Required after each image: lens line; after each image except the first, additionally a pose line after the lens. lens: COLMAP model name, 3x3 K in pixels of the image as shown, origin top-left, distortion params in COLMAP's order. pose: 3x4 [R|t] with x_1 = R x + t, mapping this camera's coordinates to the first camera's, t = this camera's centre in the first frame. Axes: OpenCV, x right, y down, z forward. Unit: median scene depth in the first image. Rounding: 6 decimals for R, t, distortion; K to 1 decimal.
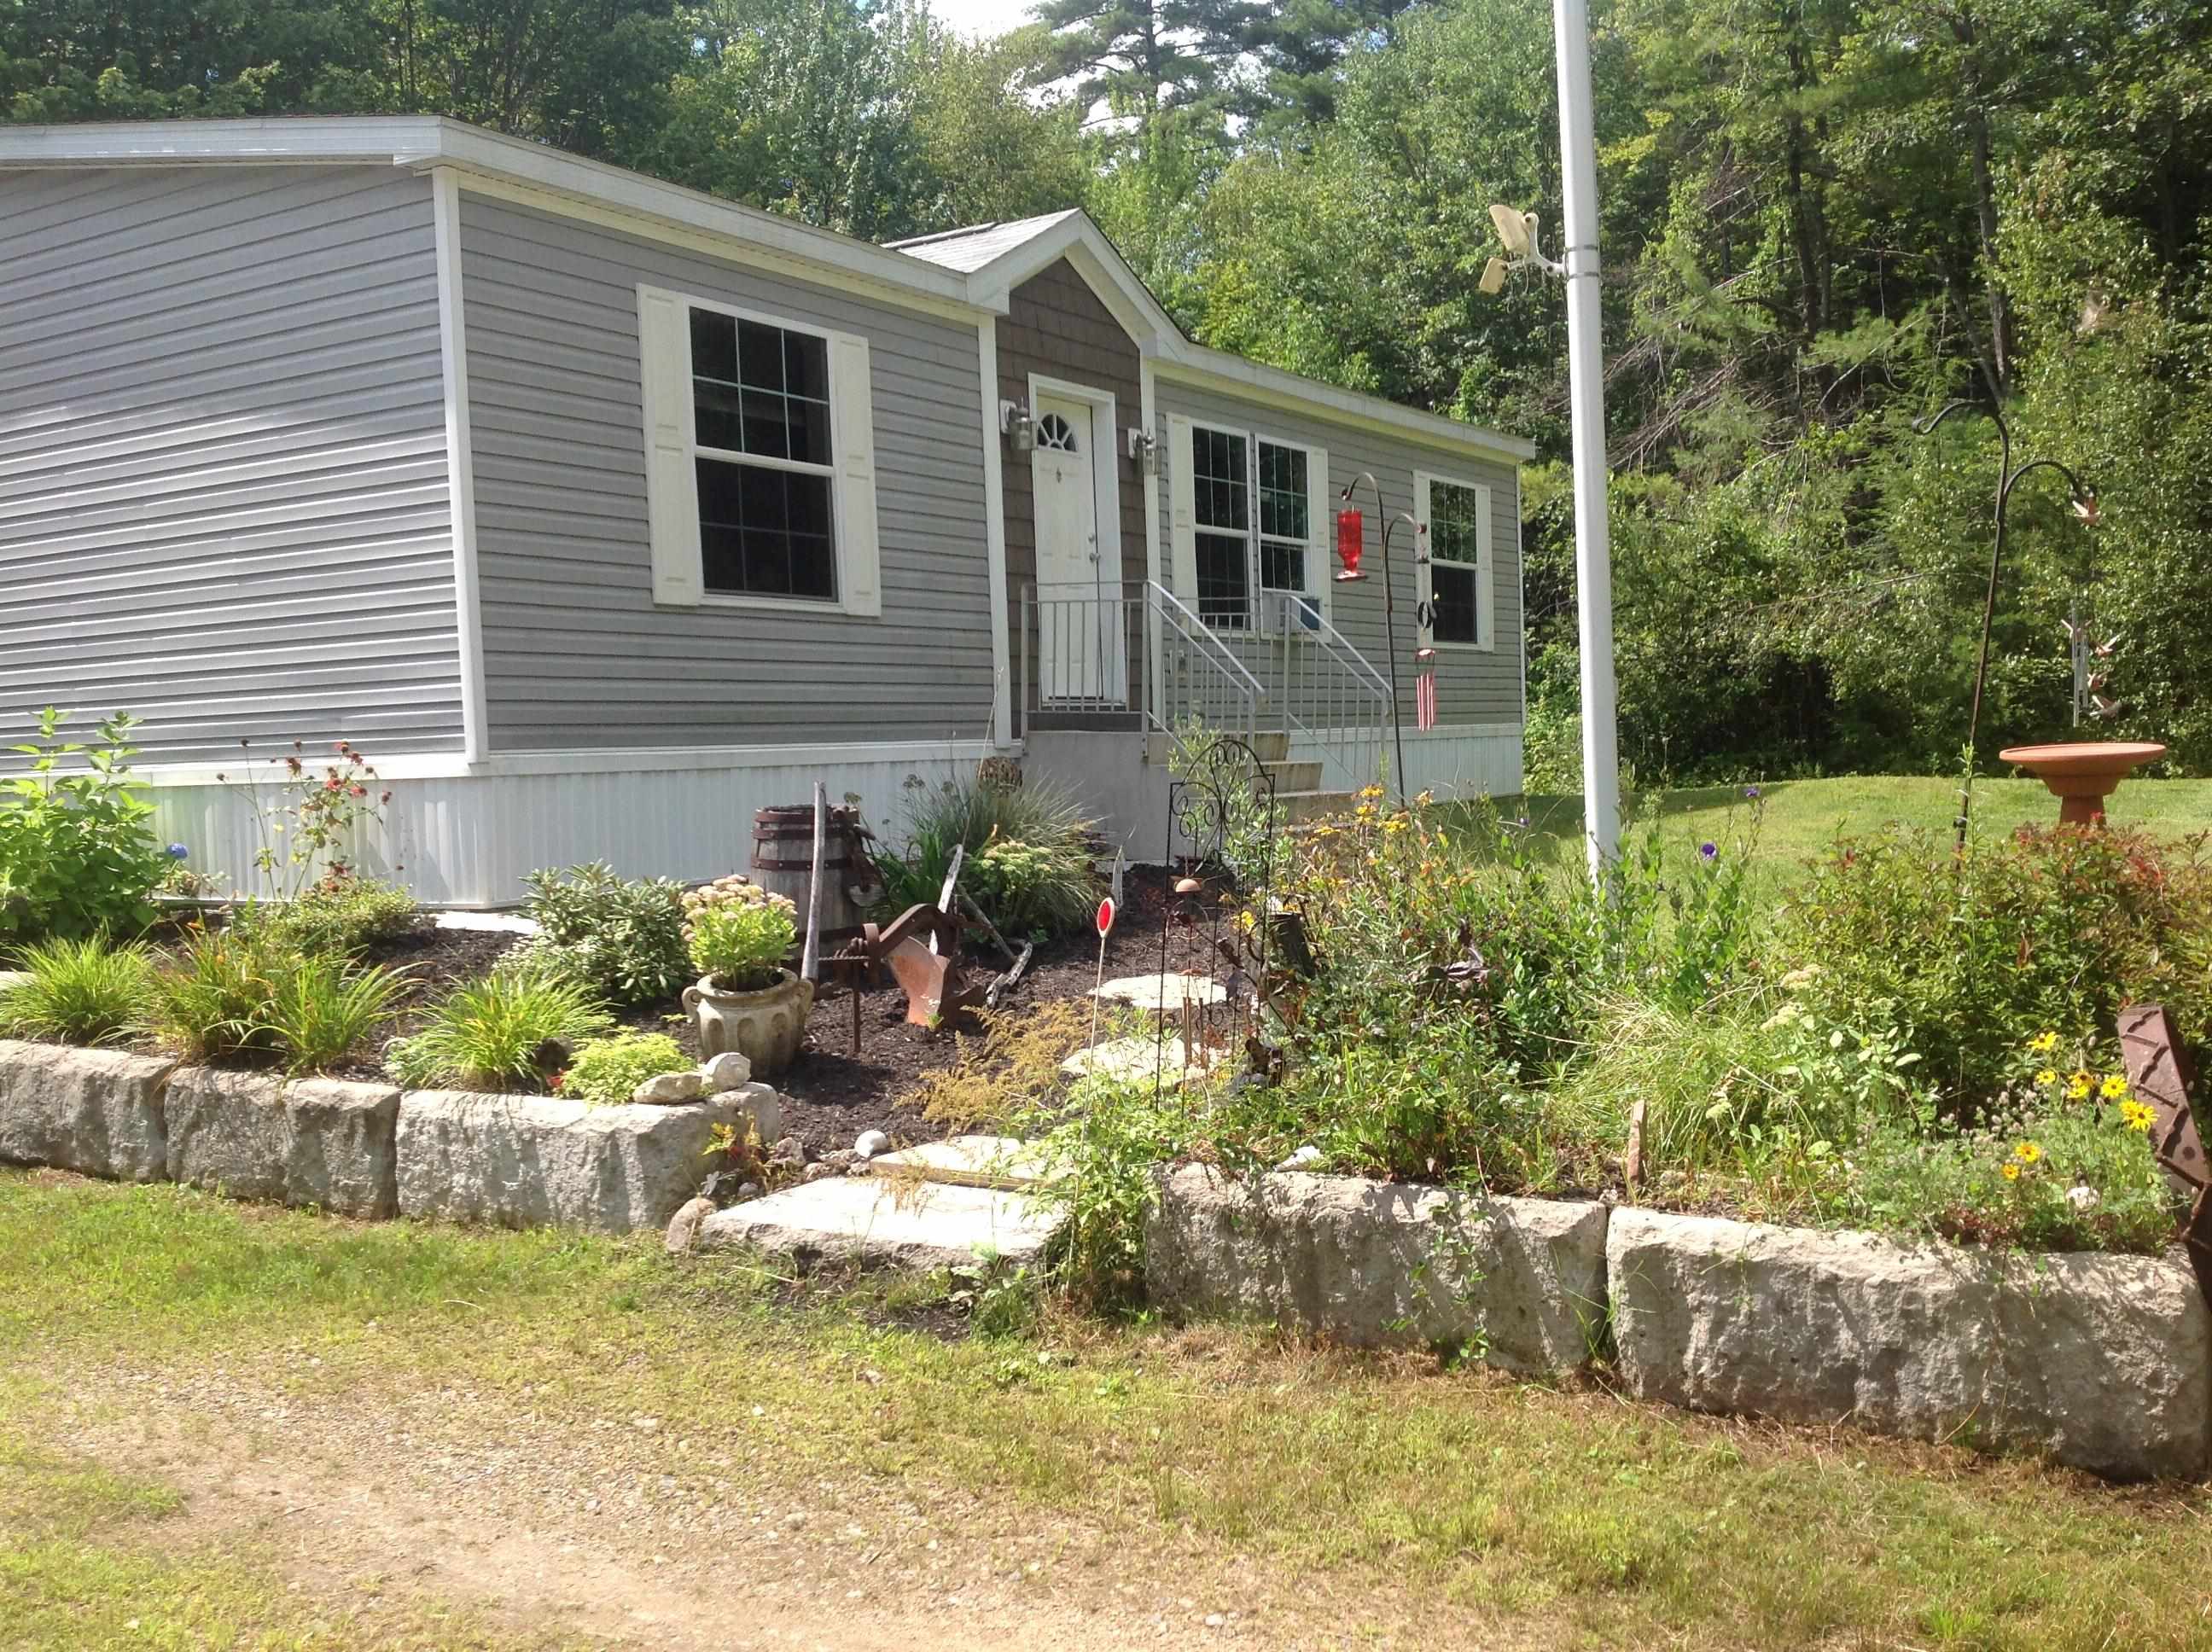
lens RADIAL K [[2154.6, 0, 1112.3], [0, 2154.6, 815.0], [0, 0, 1]] dist [0.030364, 0.000000]
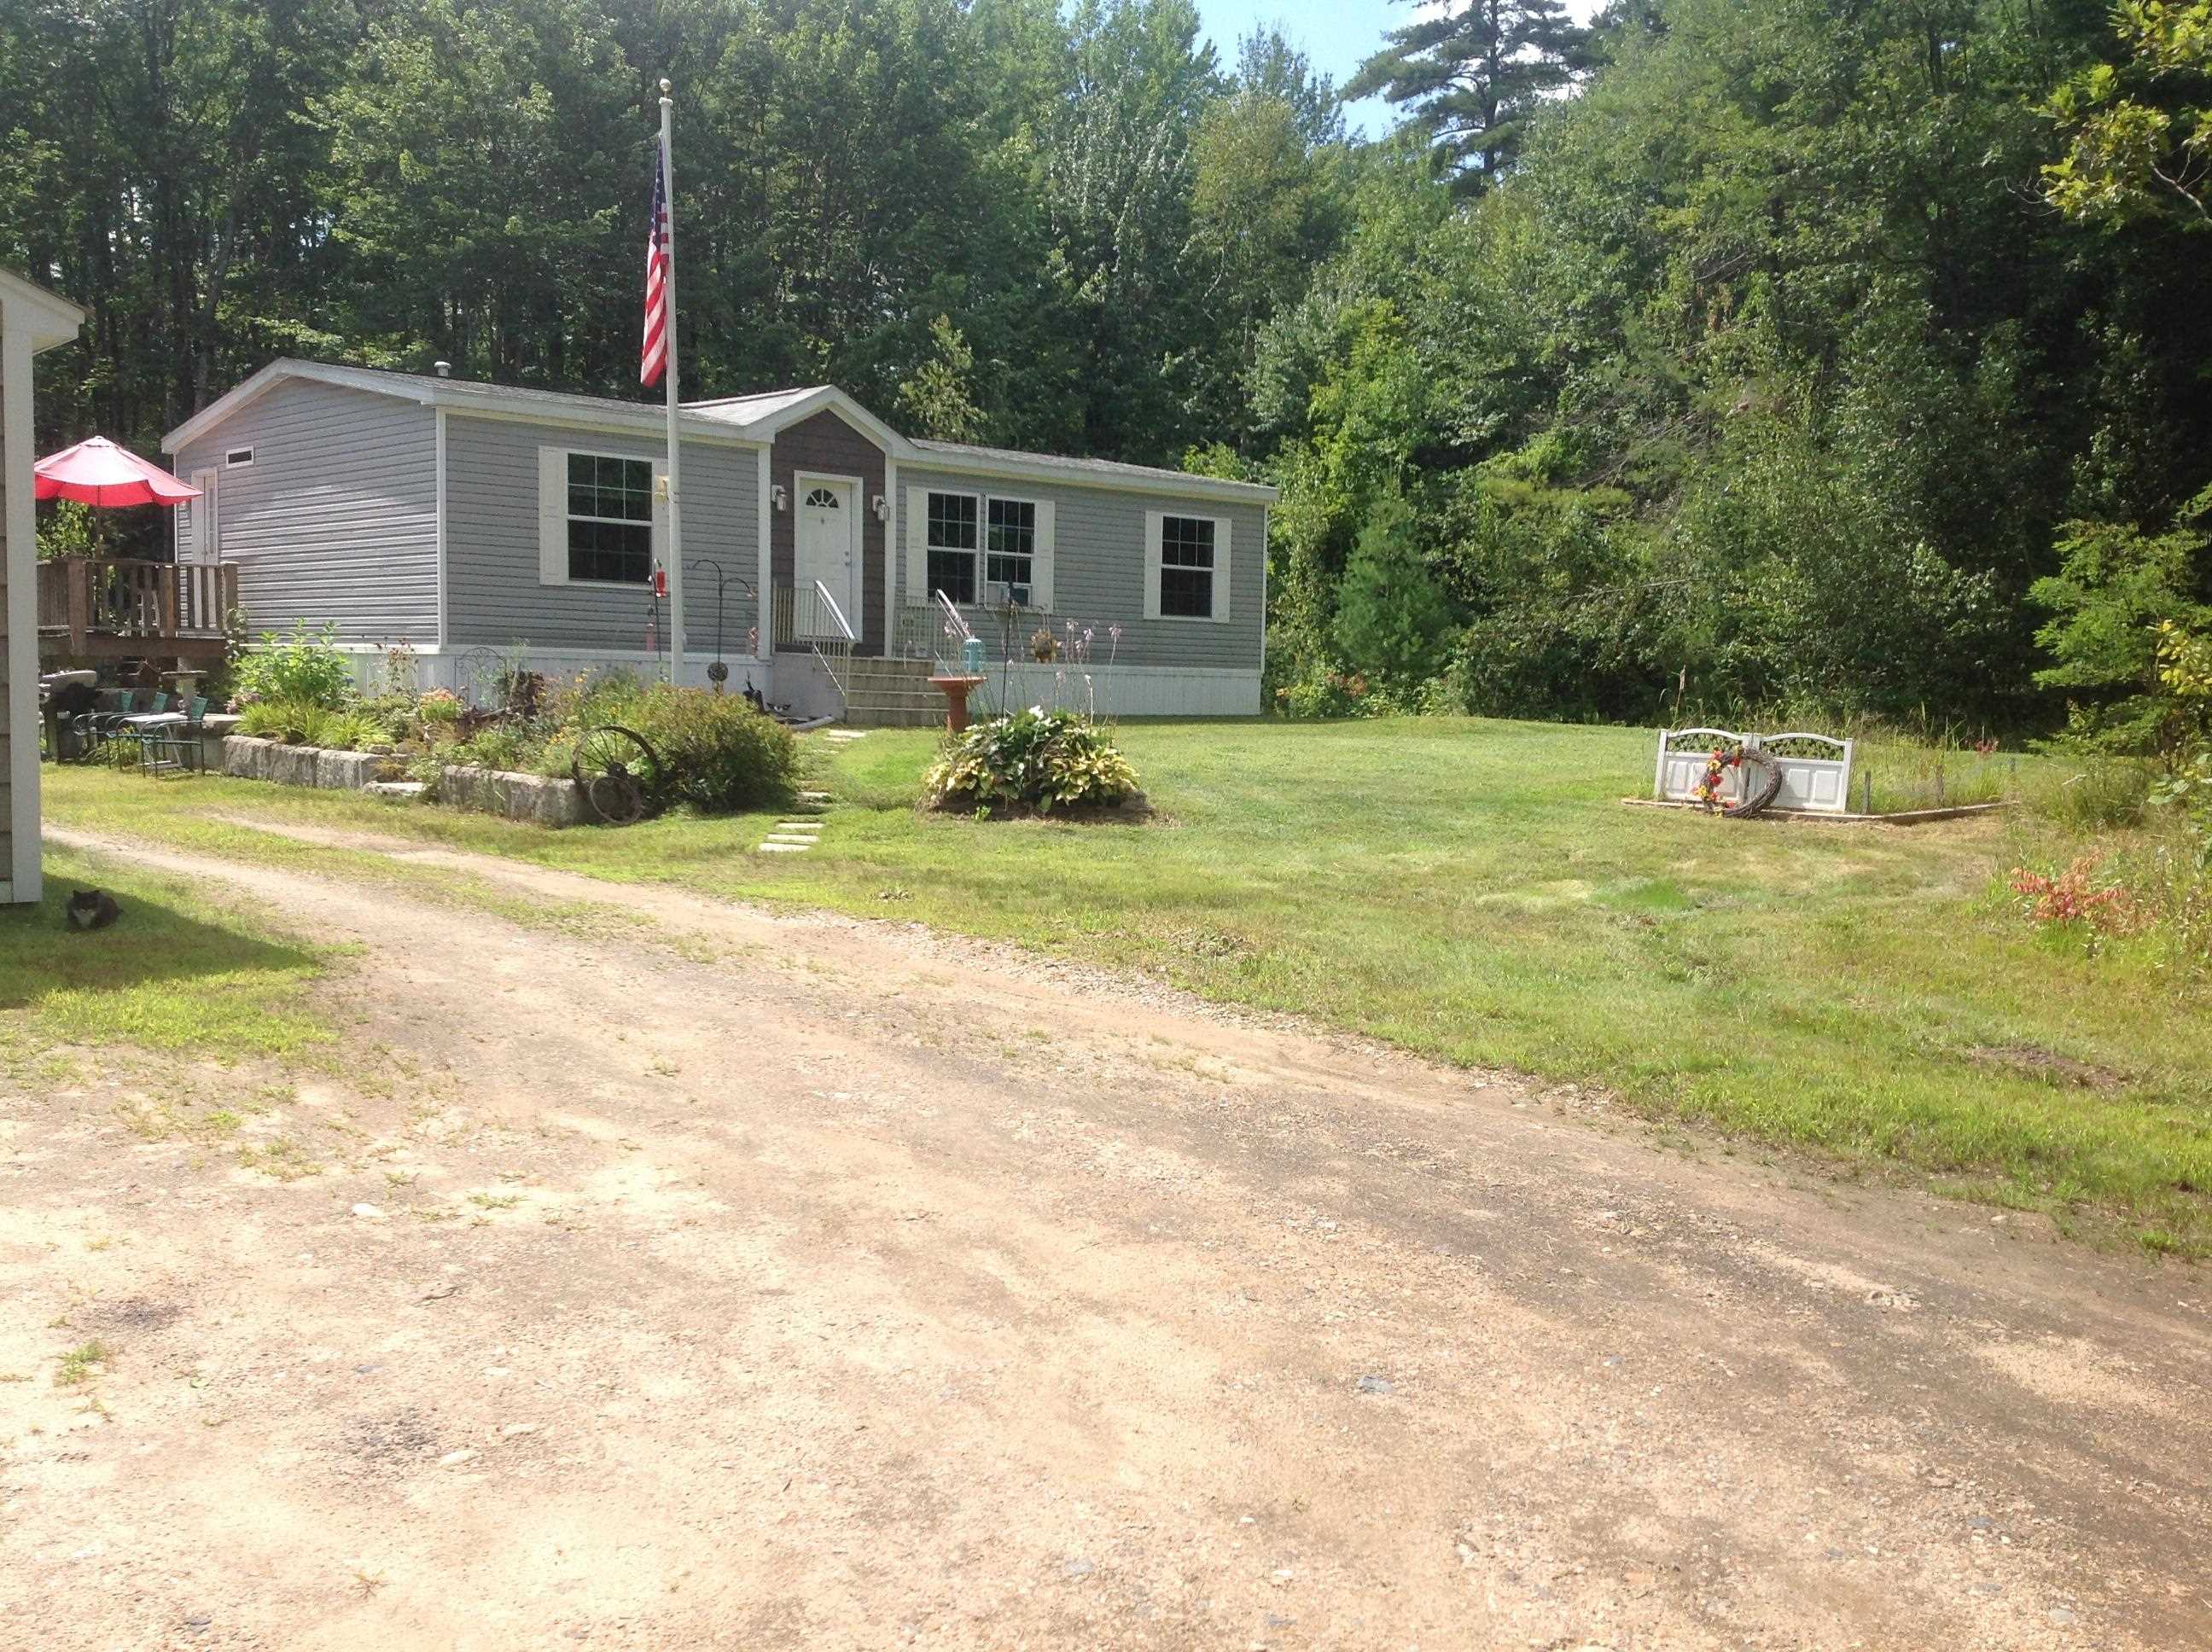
lens RADIAL K [[2154.6, 0, 1126.7], [0, 2154.6, 855.2], [0, 0, 1]] dist [0.030364, 0.000000]
pose [[0.964571, 0.078514, -0.251869, 0.801078], [-0.065750, 0.996107, 0.058714, 0.010291], [0.255499, -0.040074, 0.965978, -0.867635]]
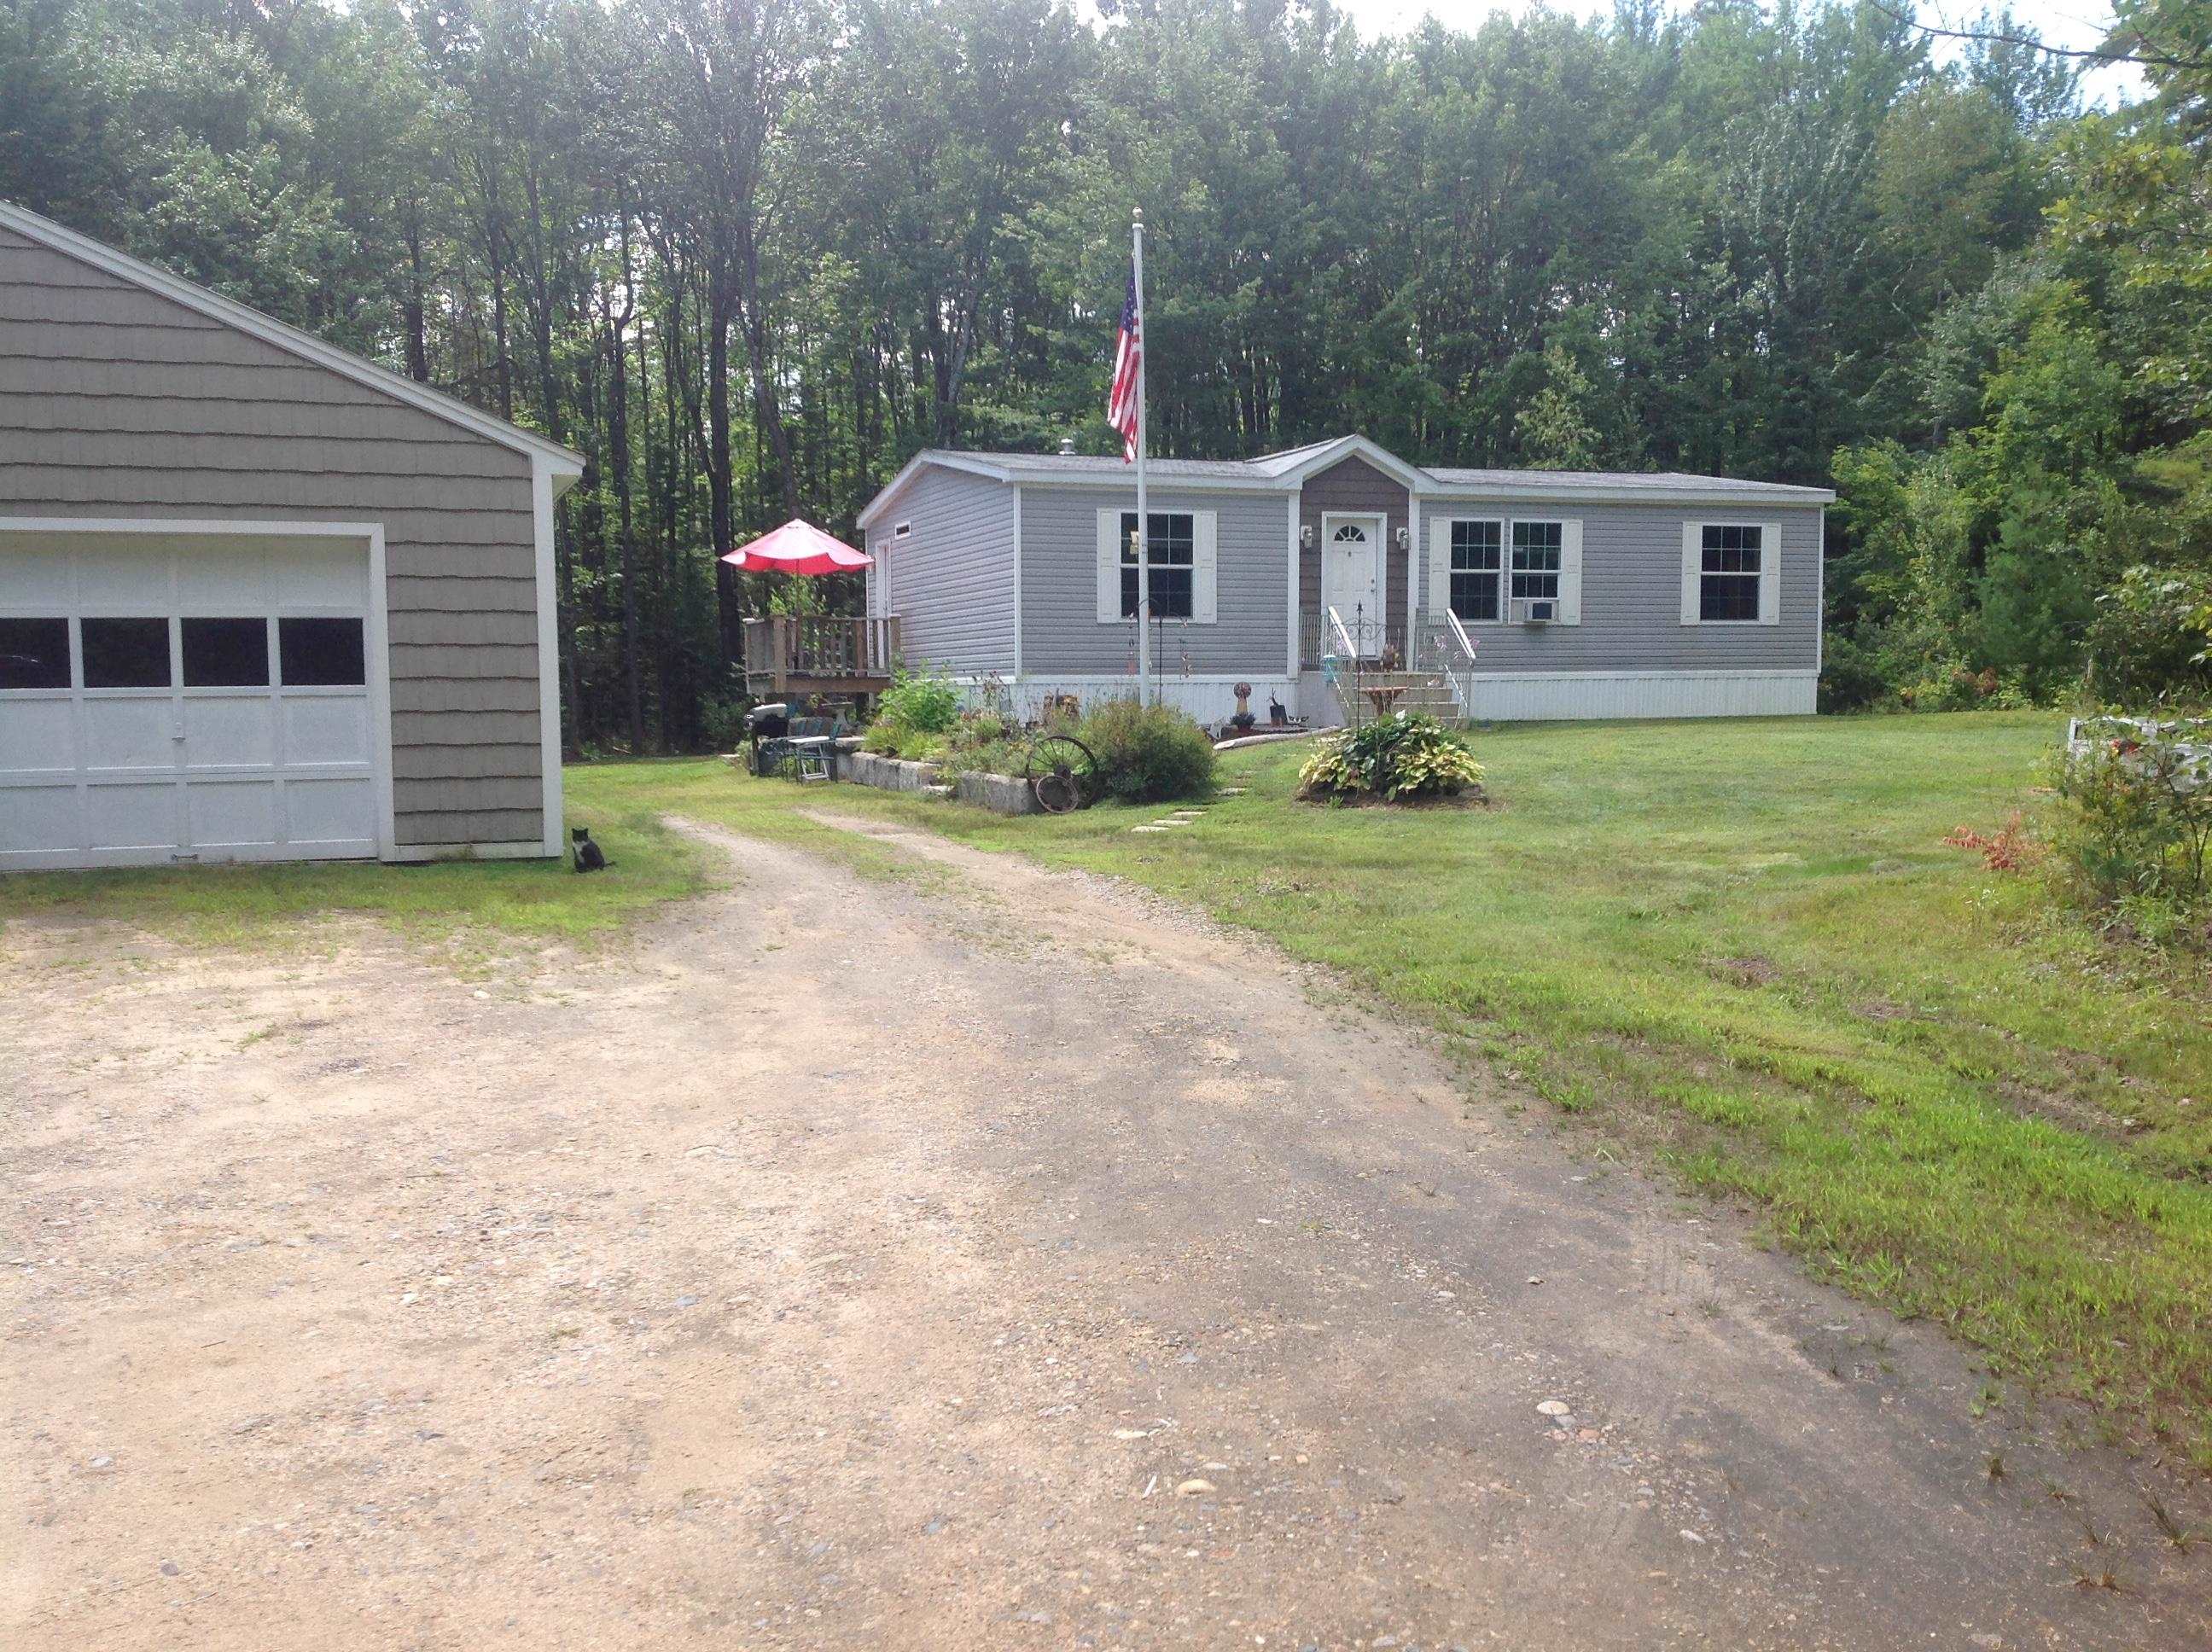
lens RADIAL K [[2154.6, 0, 1112.3], [0, 2154.6, 832.9], [0, 0, 1]] dist [0.030364, 0.000000]
pose [[0.799345, 0.067105, -0.597113, 1.185939], [-0.038475, 0.997421, 0.060586, 0.002558], [0.599639, -0.025455, 0.799866, -0.966419]]
